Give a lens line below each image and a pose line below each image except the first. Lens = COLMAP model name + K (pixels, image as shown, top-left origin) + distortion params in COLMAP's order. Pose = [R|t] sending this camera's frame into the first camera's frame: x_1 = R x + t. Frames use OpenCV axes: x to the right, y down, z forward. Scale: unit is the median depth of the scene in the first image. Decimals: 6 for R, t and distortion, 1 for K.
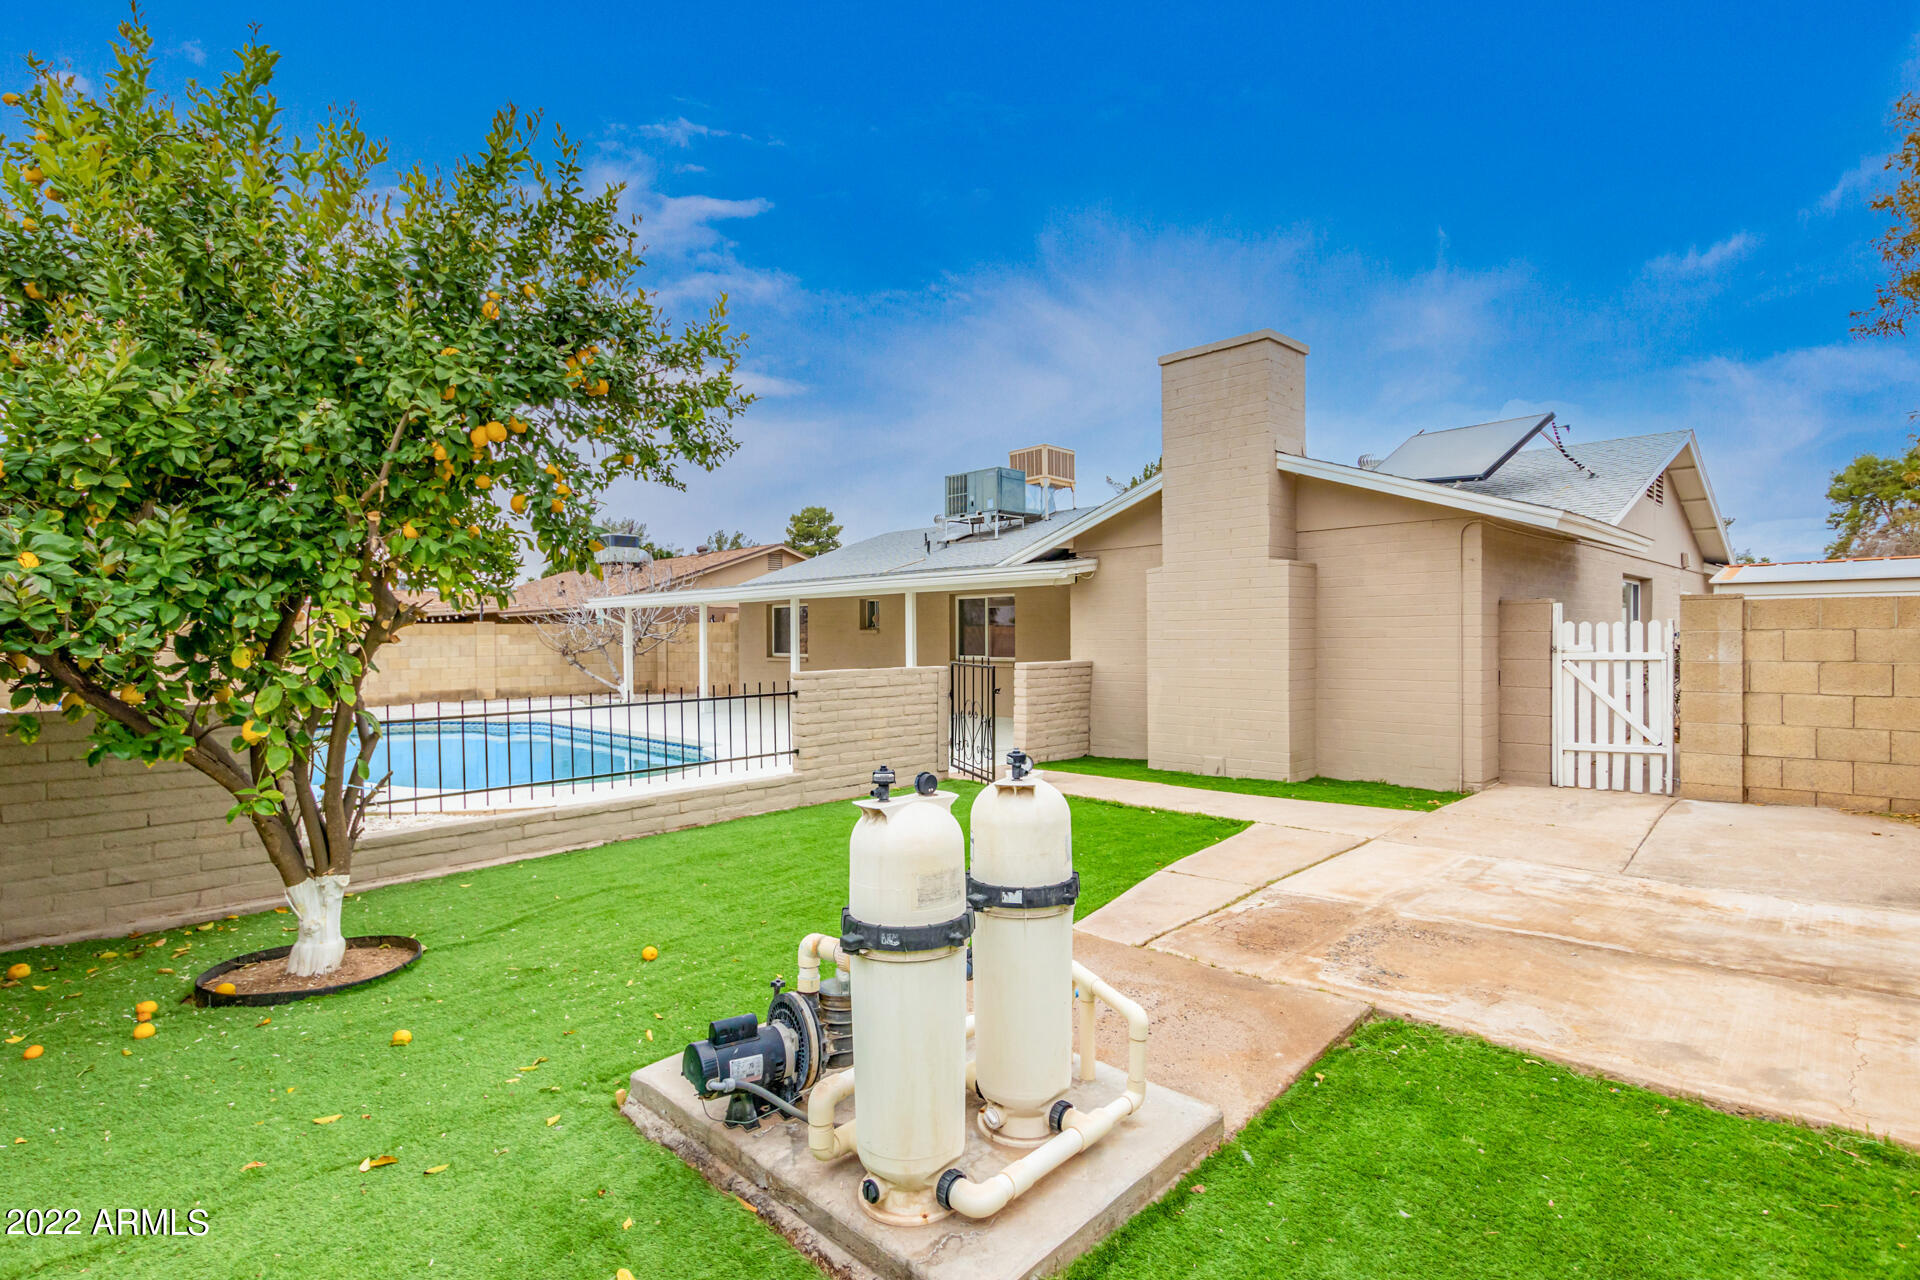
lens RADIAL K [[923.5, 0, 961.0], [0, 923.5, 642.3], [0, 0, 1]] dist [0.012374, -0.000236]
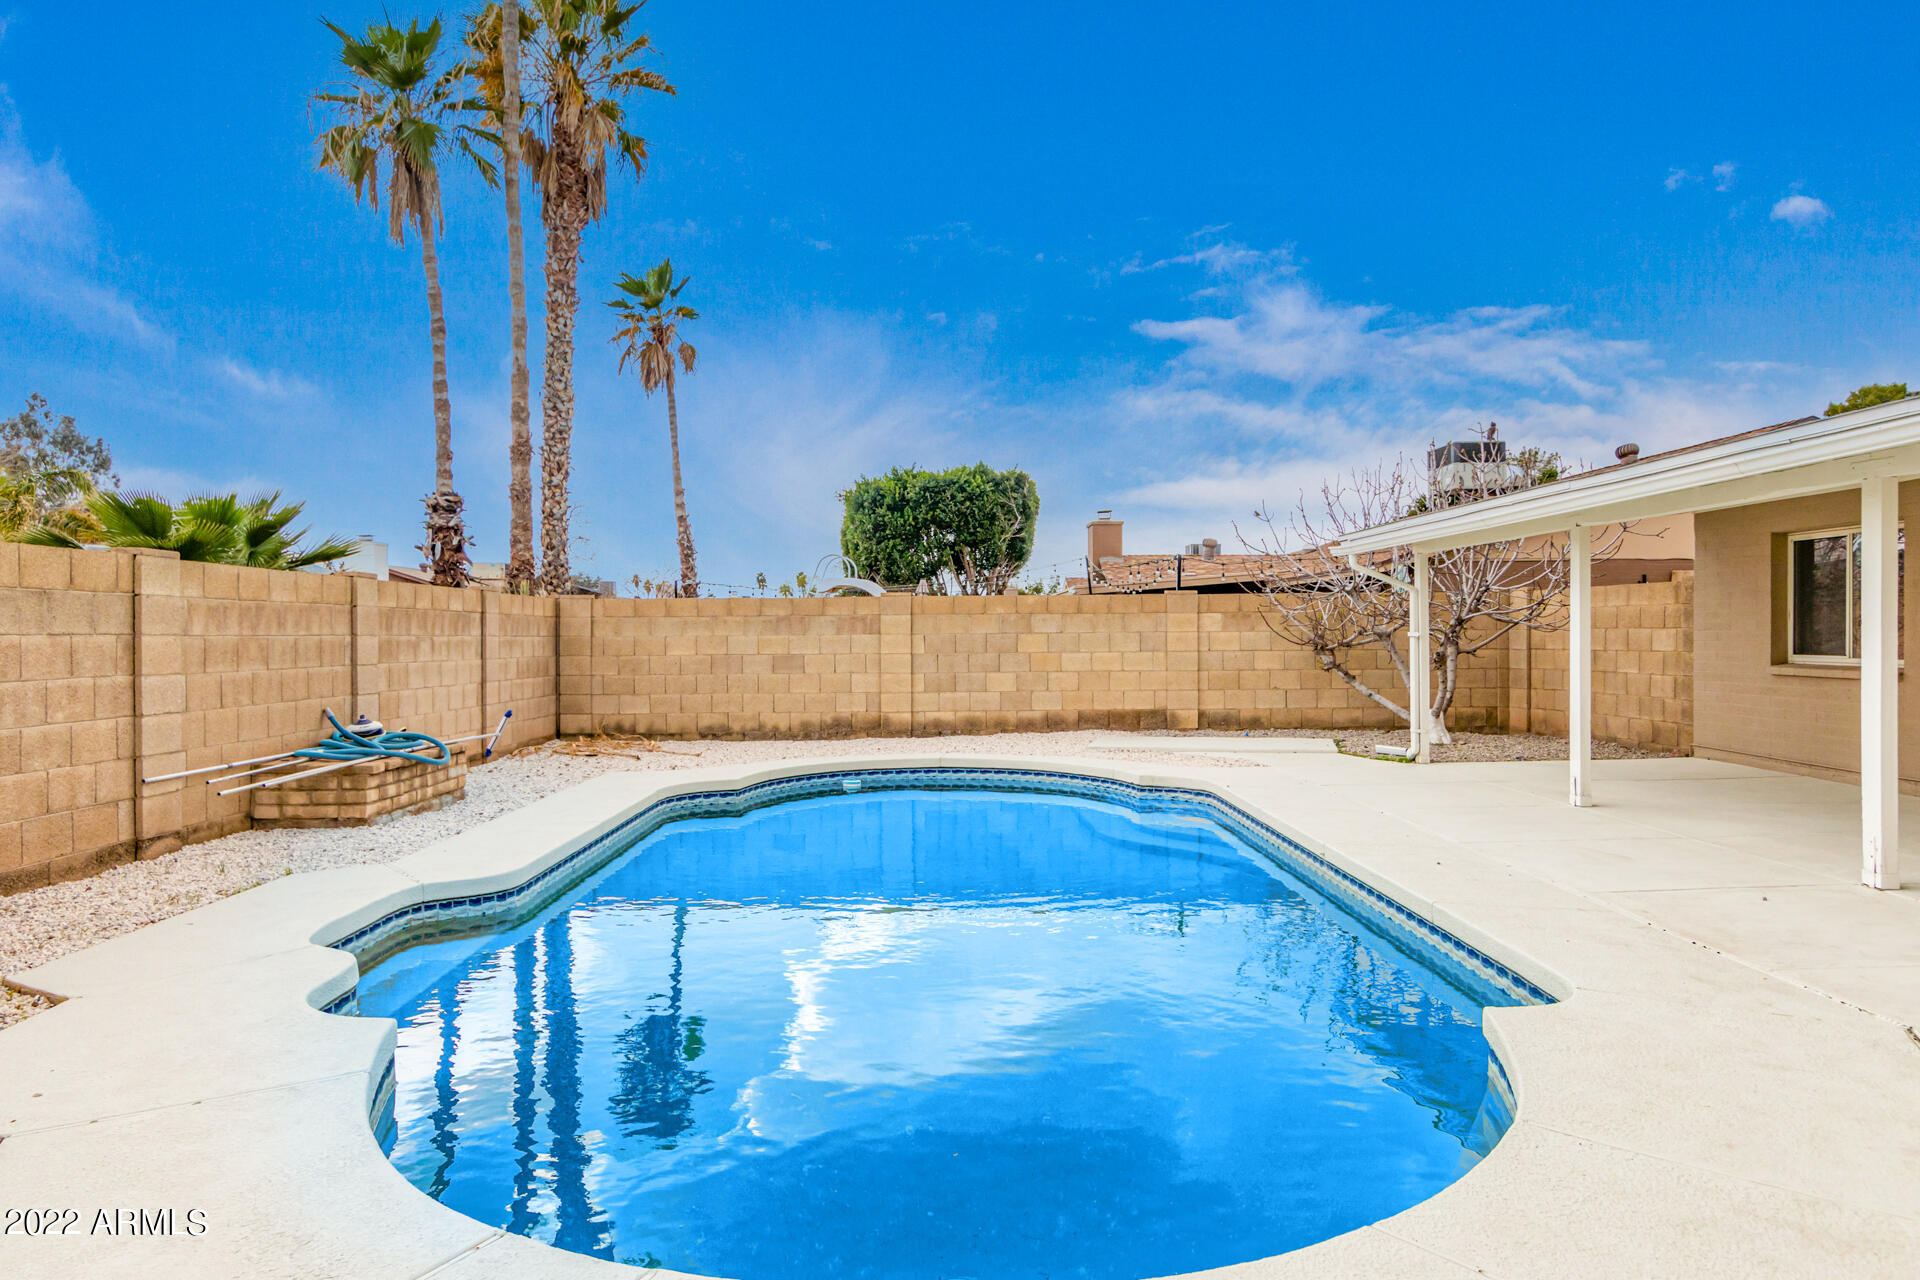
lens RADIAL K [[1220.9, 0, 959.6], [0, 1220.9, 630.0], [0, 0, 1]] dist [0.015476, -0.000104]
pose [[0.695332, 0.007085, -0.718654, -0.069667], [-0.000583, 0.999957, 0.009294, -0.004896], [0.718688, -0.006044, 0.695306, 0.368854]]
